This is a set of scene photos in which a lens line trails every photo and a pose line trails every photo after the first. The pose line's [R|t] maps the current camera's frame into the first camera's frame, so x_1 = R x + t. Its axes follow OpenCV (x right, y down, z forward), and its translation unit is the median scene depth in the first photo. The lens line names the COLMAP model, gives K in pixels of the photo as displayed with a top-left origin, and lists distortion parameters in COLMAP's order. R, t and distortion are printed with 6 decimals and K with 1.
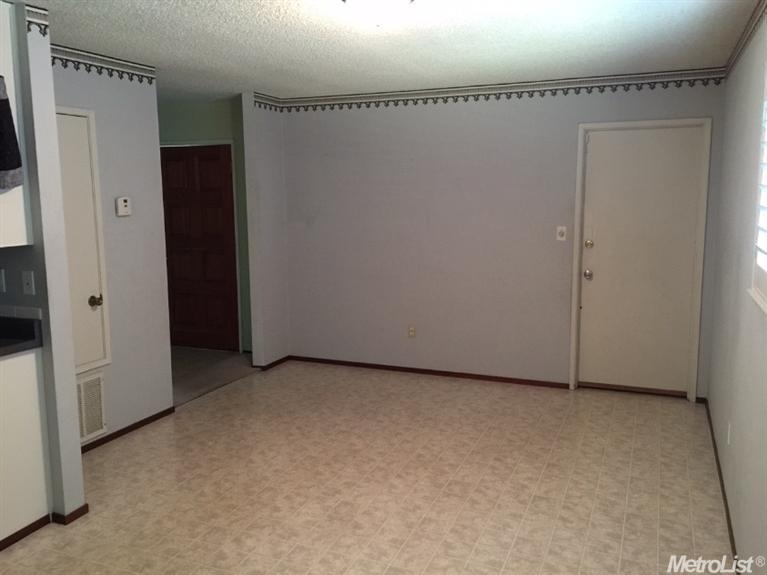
lens RADIAL K [[656.0, 0, 383.5], [0, 656.0, 286.7], [0, 0, 1]] dist [-0.001557, -0.001053]
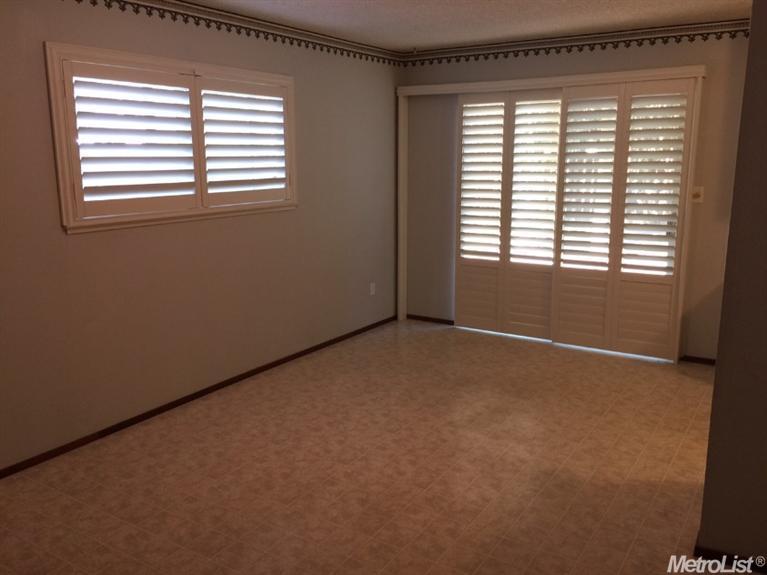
lens RADIAL K [[656.0, 0, 383.6], [0, 656.0, 286.9], [0, 0, 1]] dist [-0.001557, -0.001053]
pose [[-0.984831, -0.026744, 0.171440, -0.218247], [0.033300, 0.940552, 0.338013, -0.239405], [-0.170288, 0.338594, -0.925395, 1.723555]]
